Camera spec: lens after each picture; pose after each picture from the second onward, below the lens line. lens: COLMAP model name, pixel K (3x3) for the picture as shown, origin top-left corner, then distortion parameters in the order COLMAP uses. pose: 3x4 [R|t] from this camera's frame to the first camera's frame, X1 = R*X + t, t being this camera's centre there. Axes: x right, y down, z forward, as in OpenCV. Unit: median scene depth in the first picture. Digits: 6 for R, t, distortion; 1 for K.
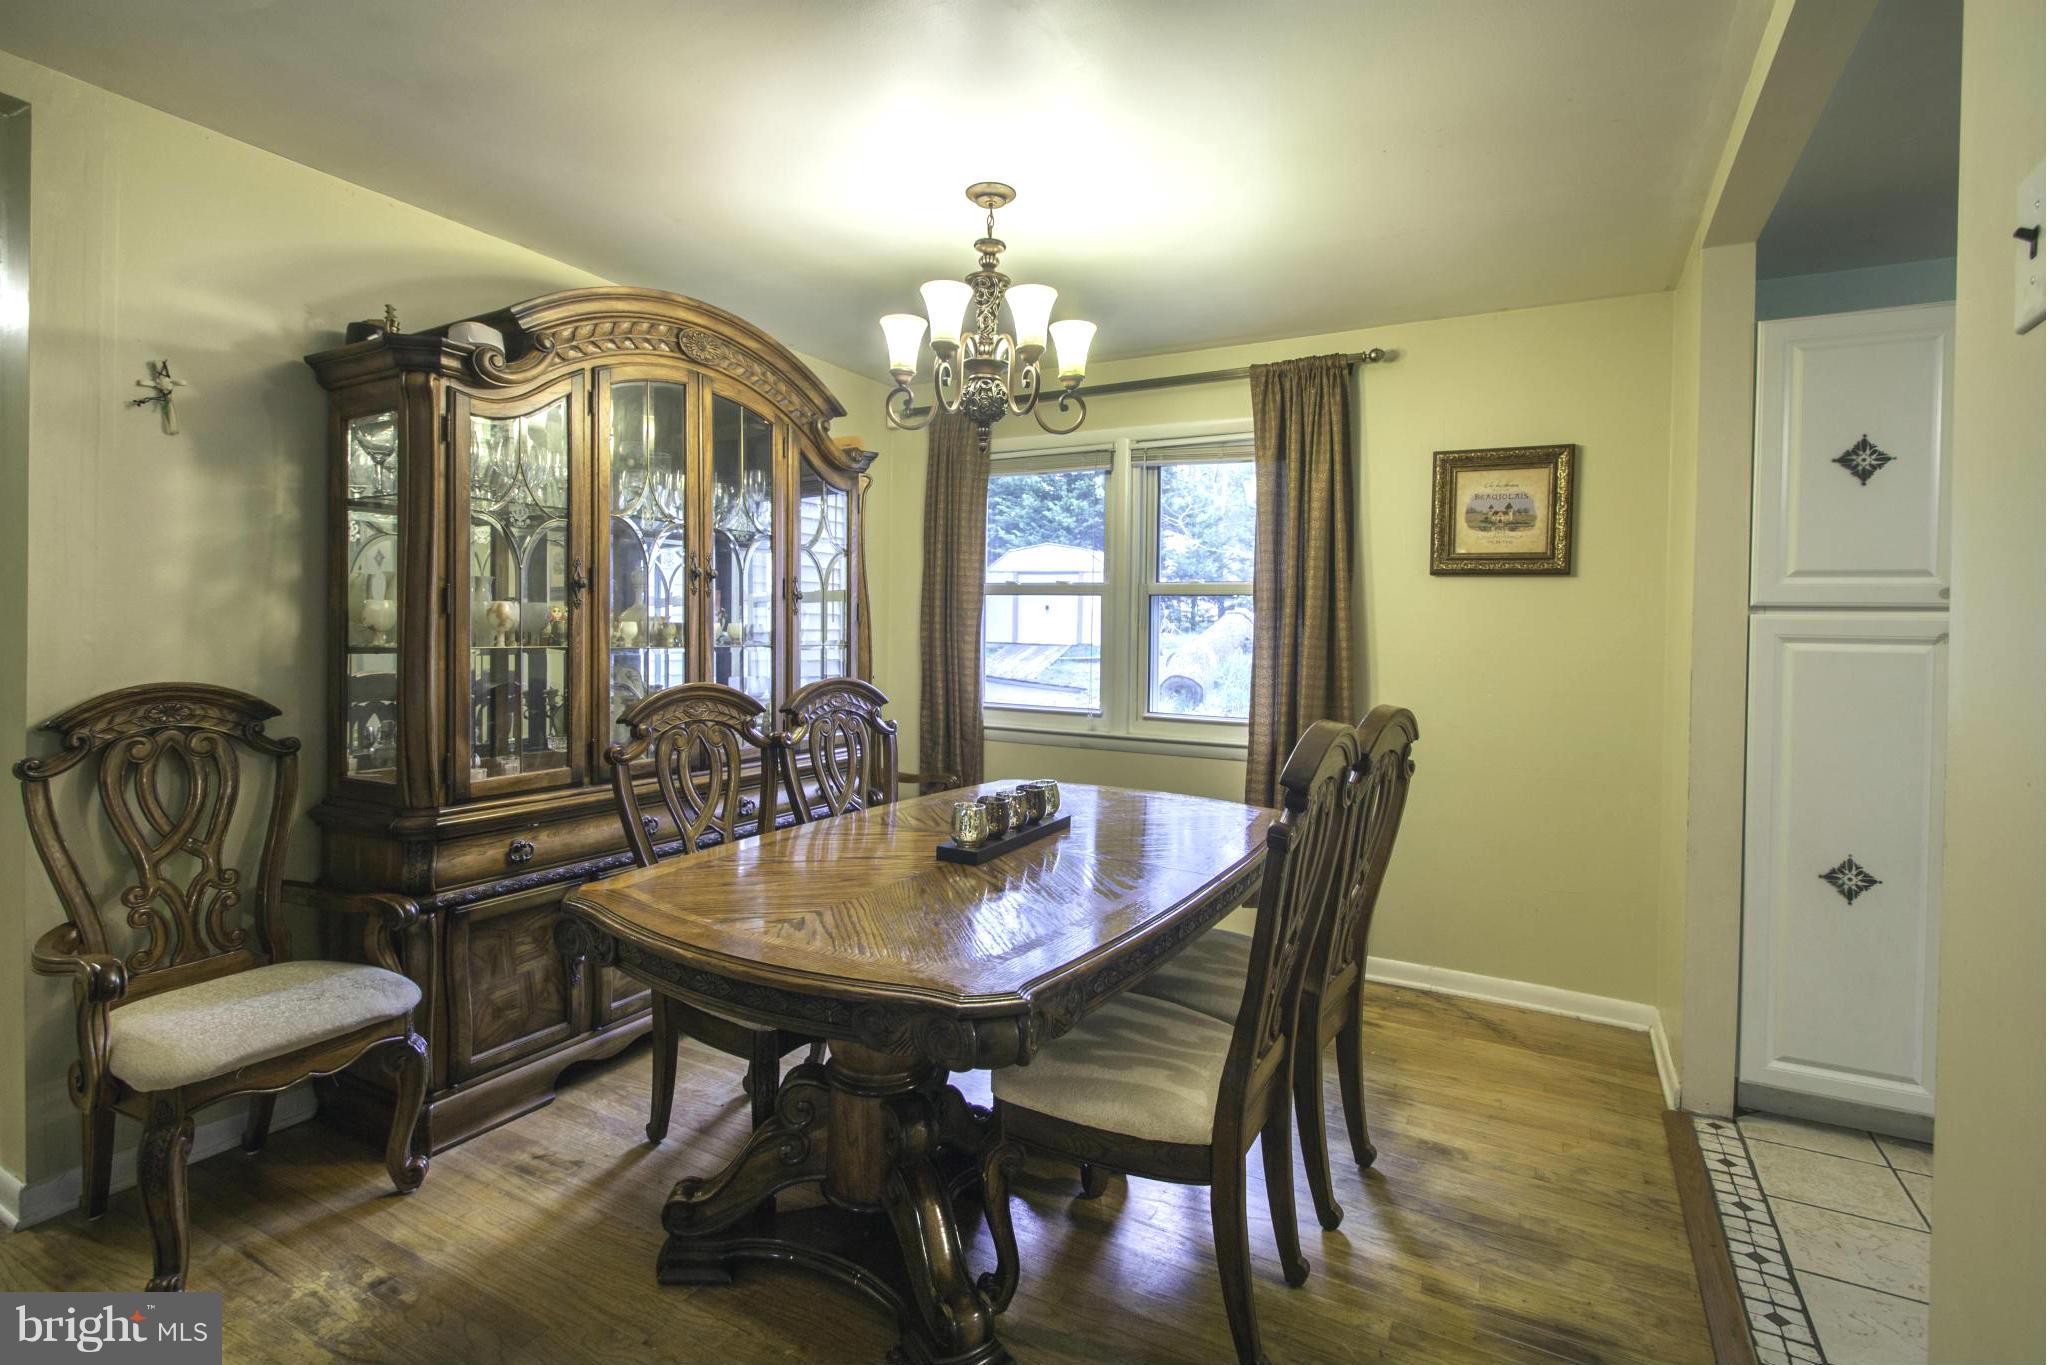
lens RADIAL K [[976.1, 0, 1019.9], [0, 976.1, 641.7], [0, 0, 1]] dist [-0.004321, -0.000923]
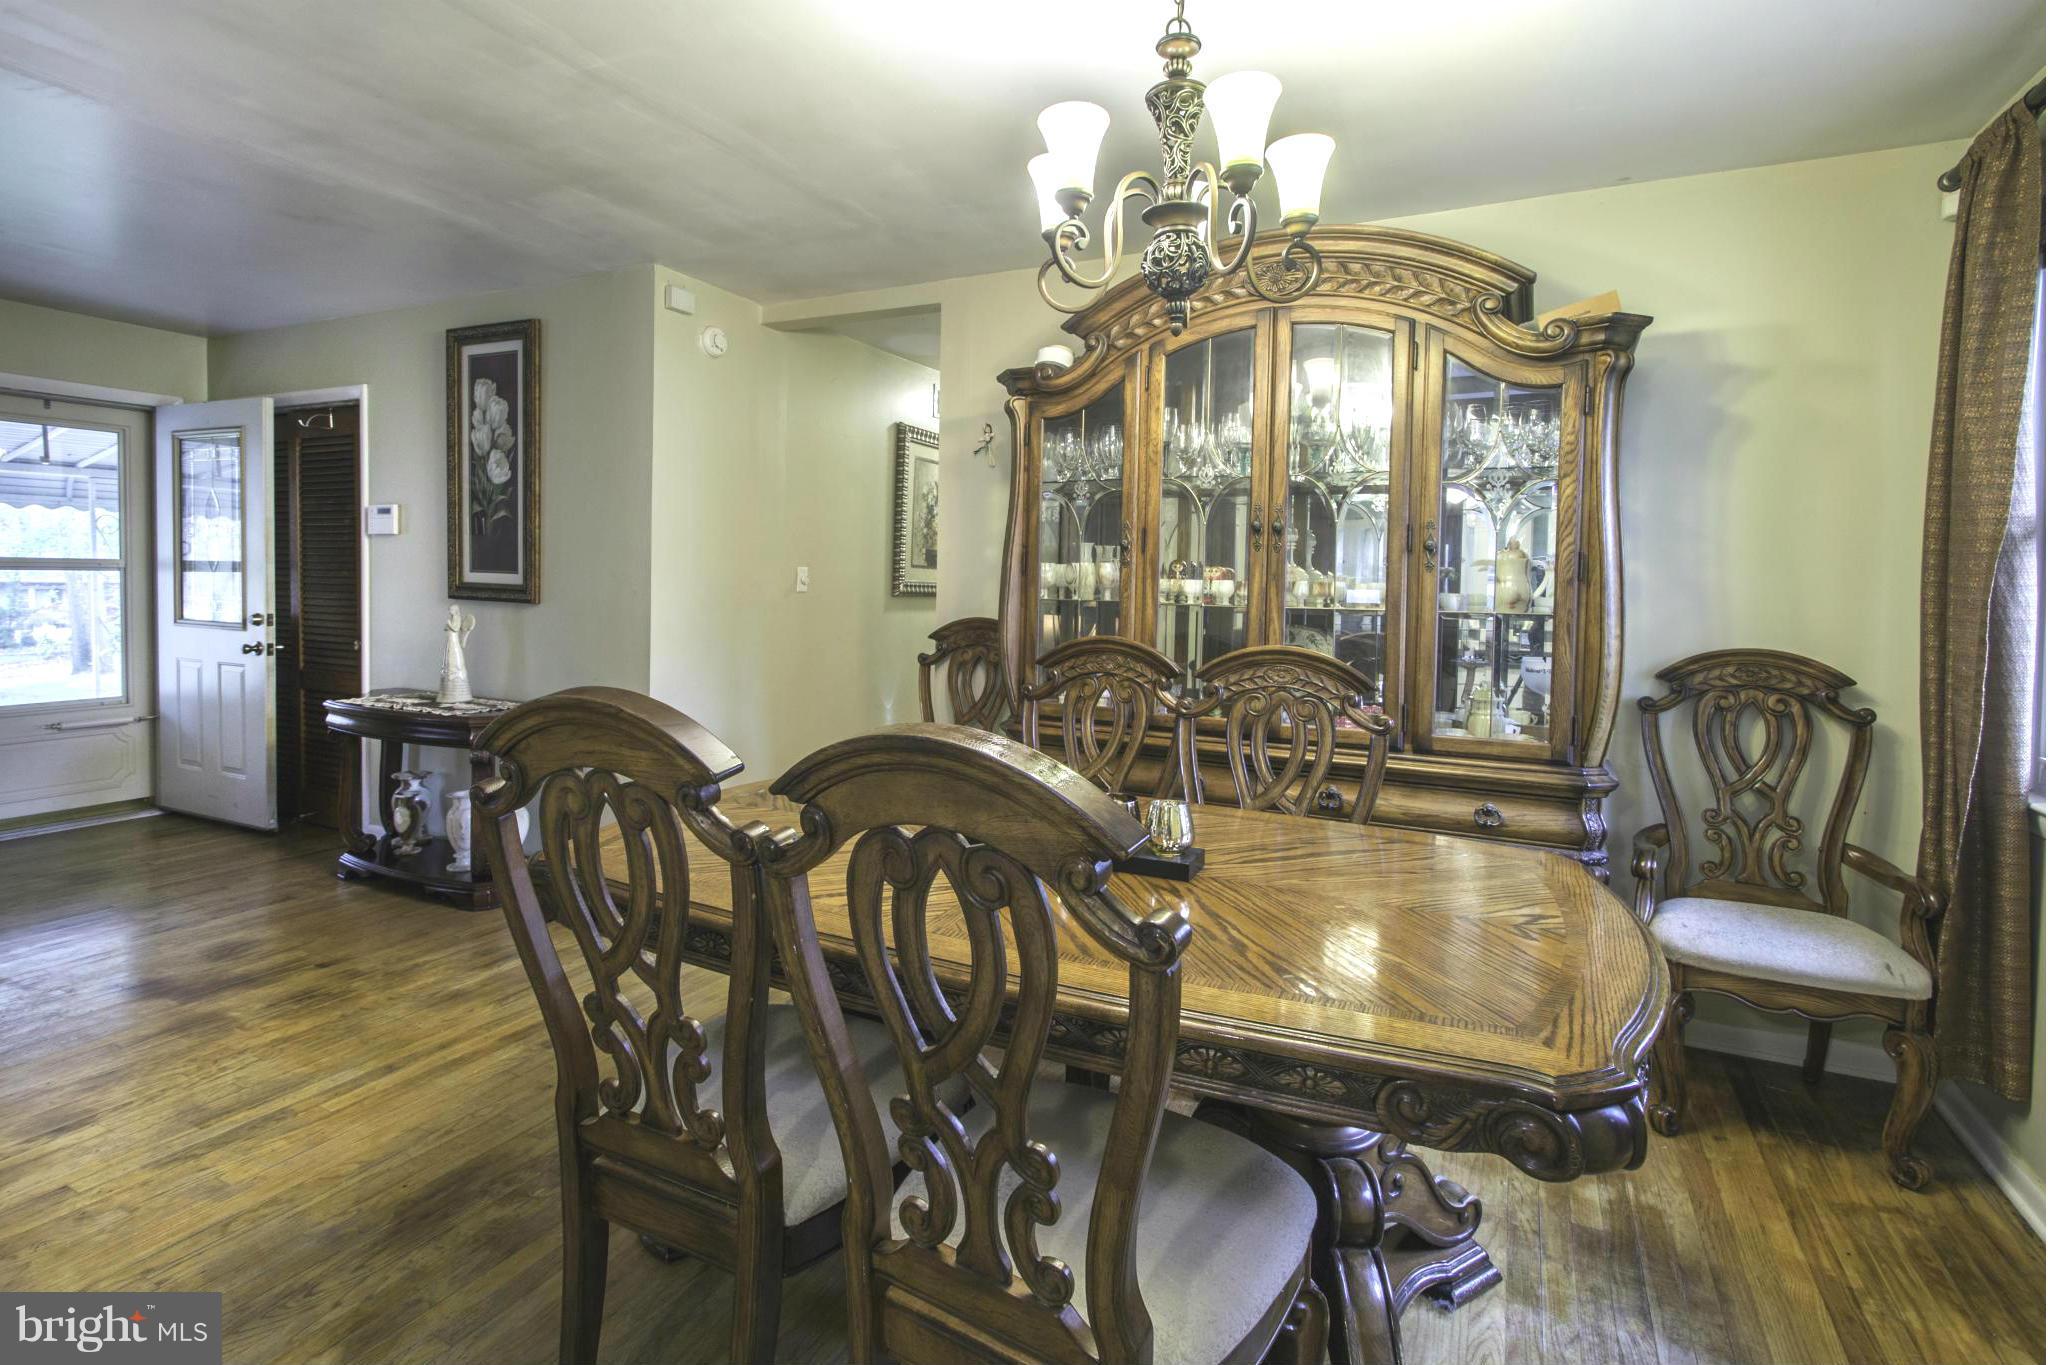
lens RADIAL K [[989.5, 0, 1022.2], [0, 989.5, 609.9], [0, 0, 1]] dist [-0.001032, 0.000374]
pose [[0.036078, 0.013584, -0.999257, 0.704385], [-0.029600, 0.999483, 0.012518, 0.003649], [0.998911, 0.029127, 0.036462, 0.869903]]
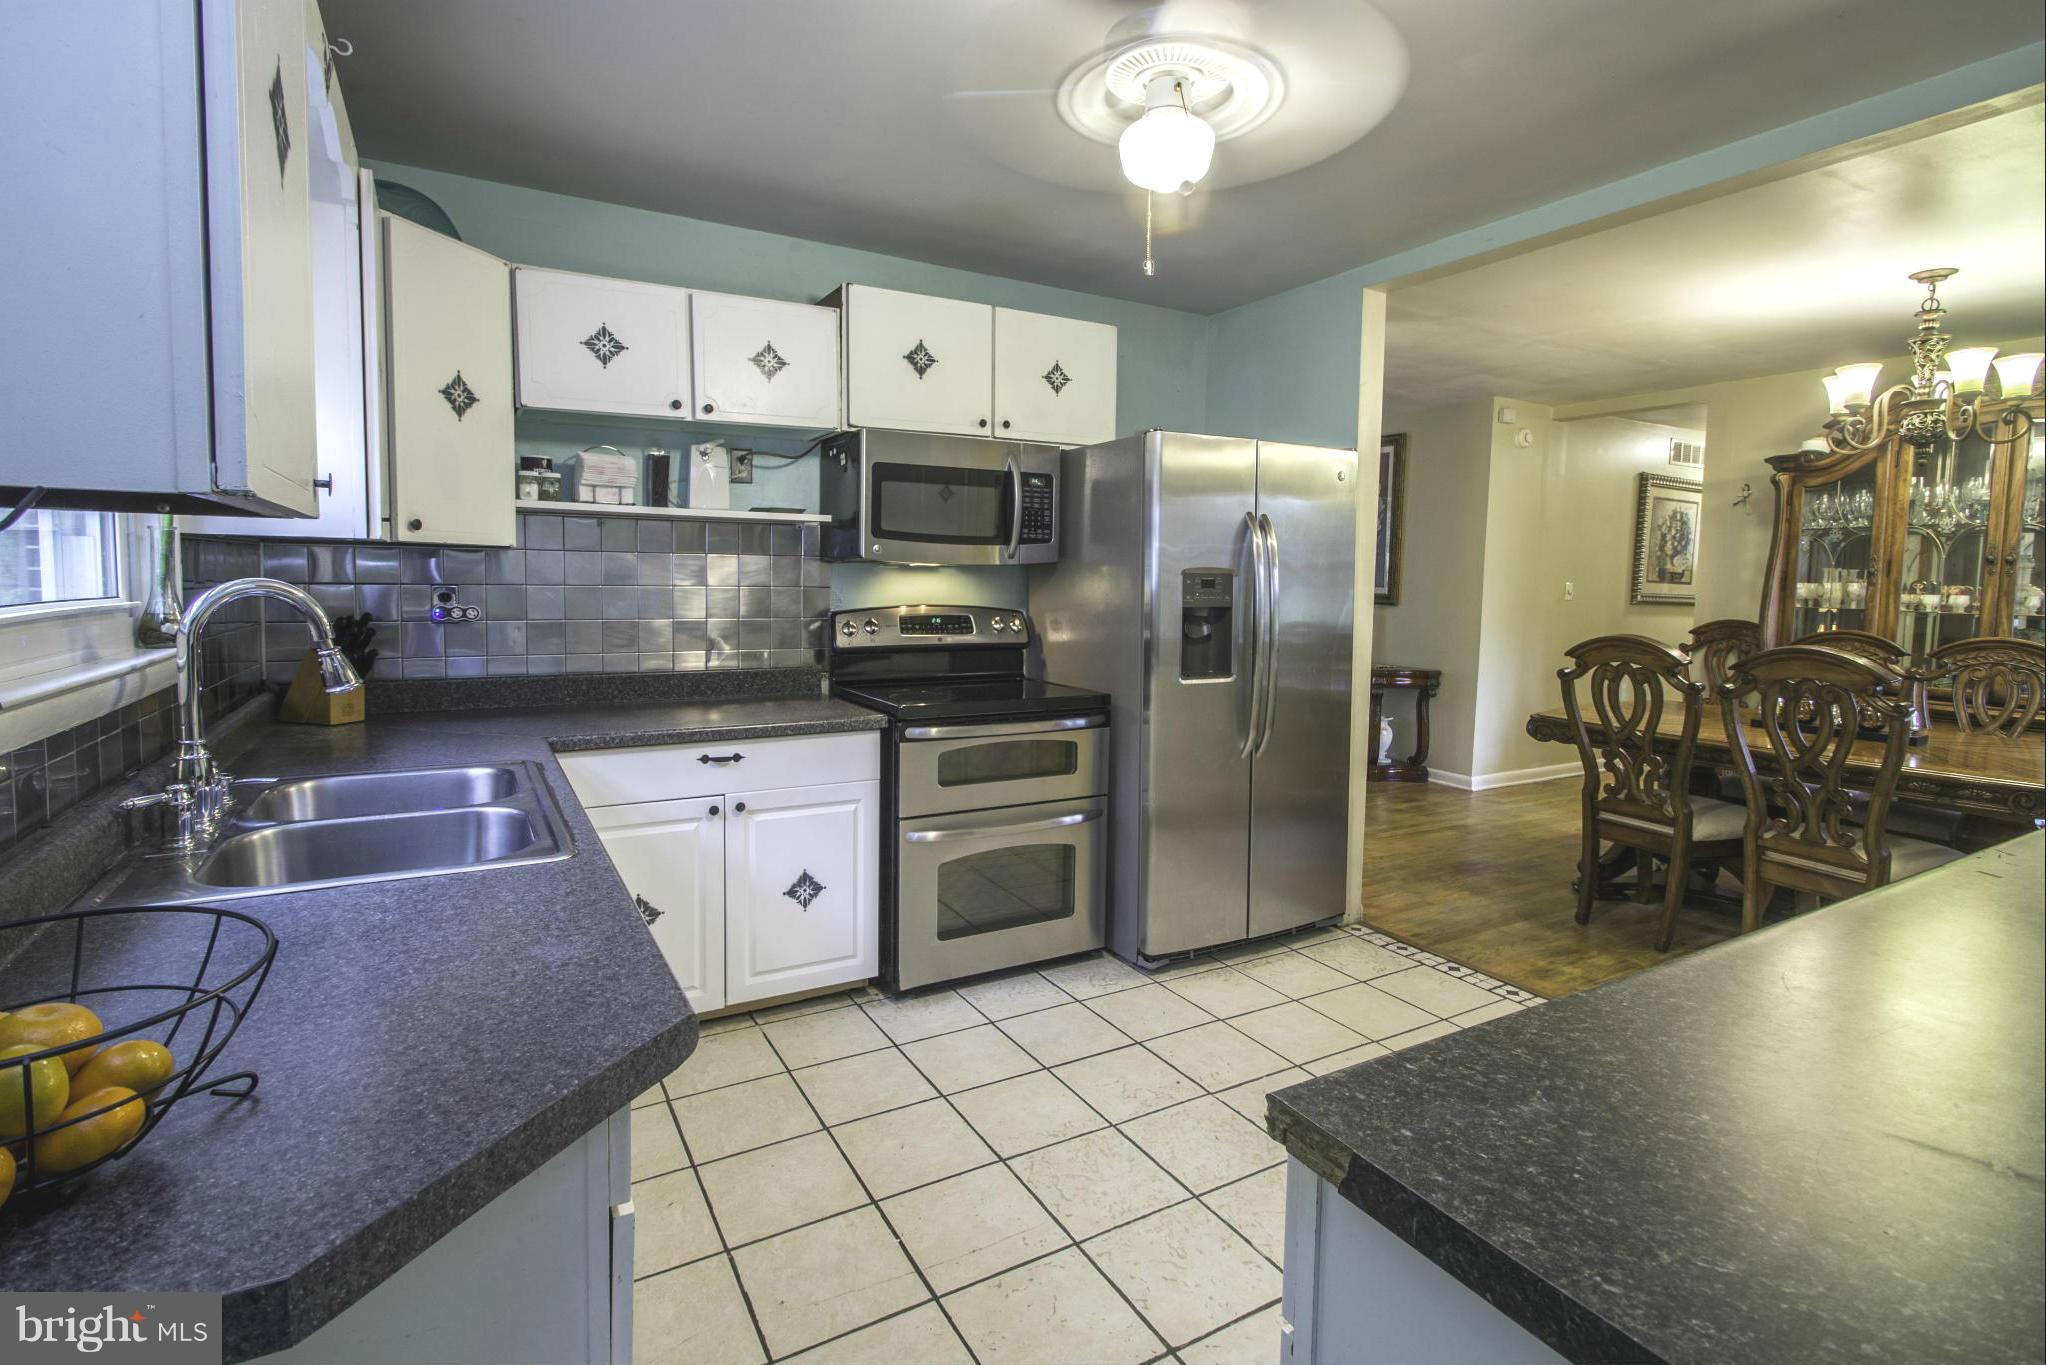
lens RADIAL K [[976.1, 0, 1019.9], [0, 976.1, 641.7], [0, 0, 1]] dist [-0.004321, -0.000923]
pose [[-0.527361, 0.029872, -0.849116, 1.805145], [-0.037121, 0.997617, 0.058150, 0.017974], [0.848830, 0.062186, -0.524996, 0.661609]]
